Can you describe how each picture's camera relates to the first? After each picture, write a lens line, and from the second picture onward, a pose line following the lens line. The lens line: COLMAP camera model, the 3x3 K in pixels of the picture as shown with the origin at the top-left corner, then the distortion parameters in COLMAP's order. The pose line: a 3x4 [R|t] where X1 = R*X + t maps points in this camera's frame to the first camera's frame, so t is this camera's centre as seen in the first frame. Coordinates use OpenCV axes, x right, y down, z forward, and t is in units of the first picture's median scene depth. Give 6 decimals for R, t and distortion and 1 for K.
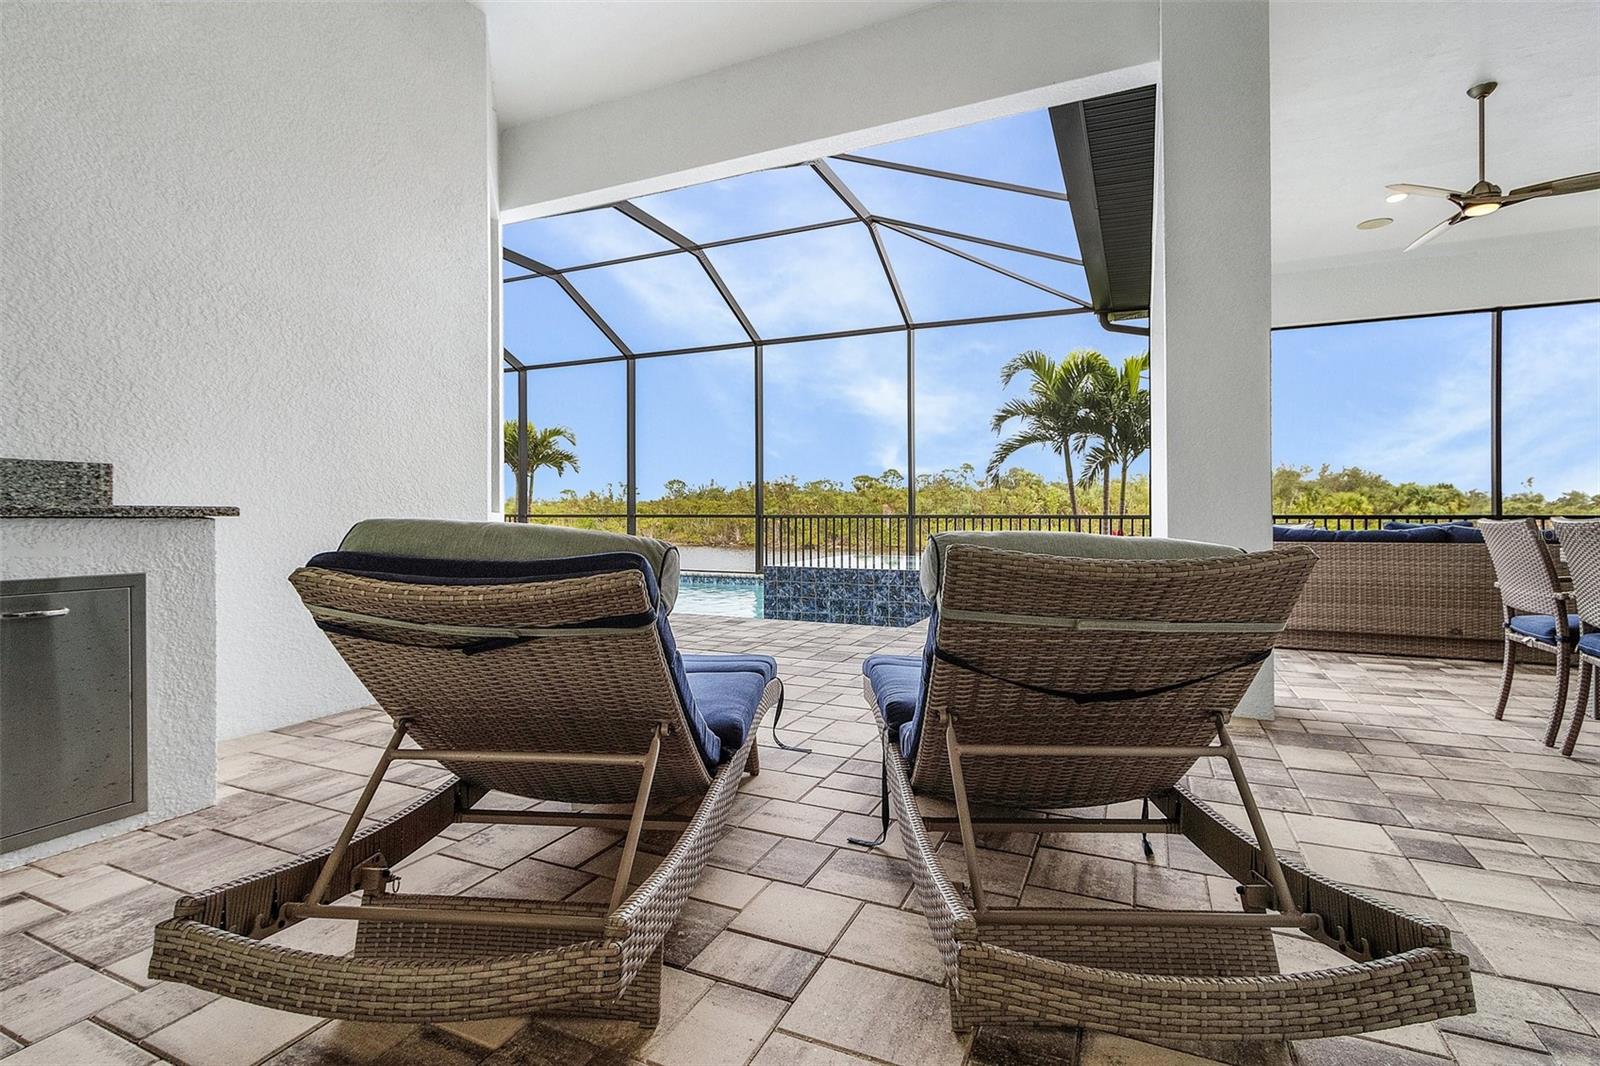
lens RADIAL K [[751.0, 0, 784.5], [0, 751.0, 519.1], [0, 0, 1]] dist [-0.001046, 0.000485]
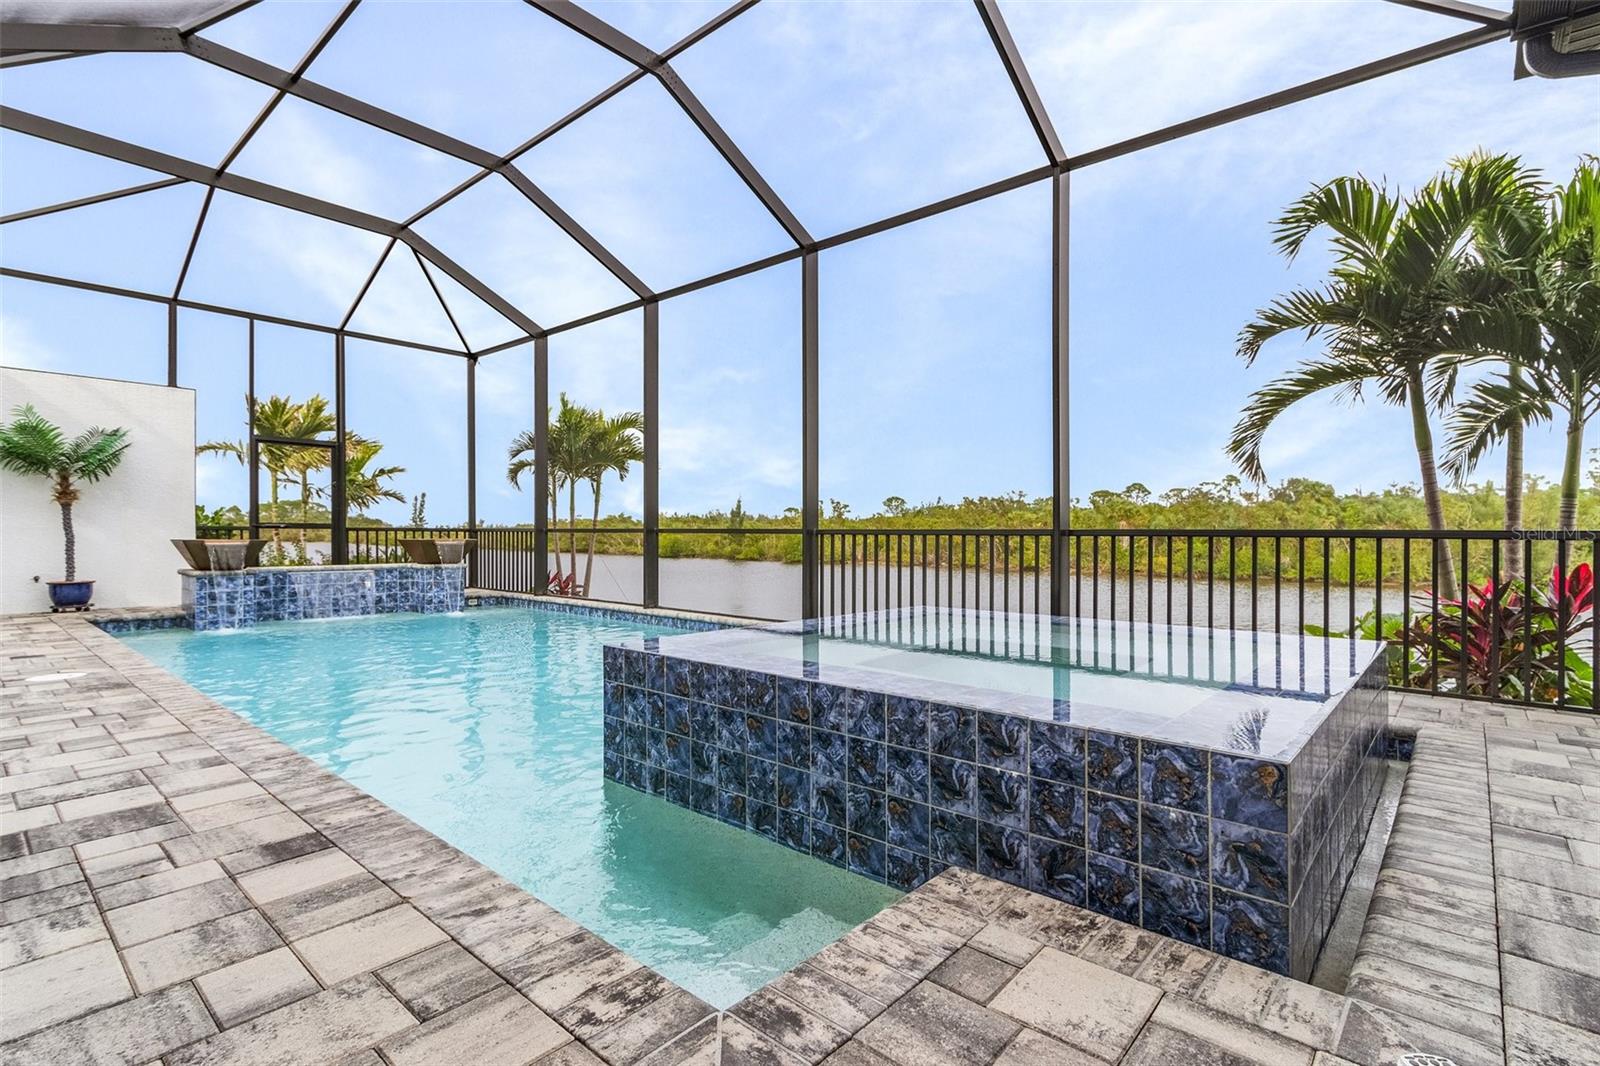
lens RADIAL K [[751.0, 0, 801.0], [0, 751.0, 536.8], [0, 0, 1]] dist [-0.001046, 0.000485]
pose [[0.959742, 0.005293, -0.280833, 0.135582], [-0.005607, 0.999984, -0.000317, 0.000918], [0.280827, 0.001879, 0.959757, 0.433319]]
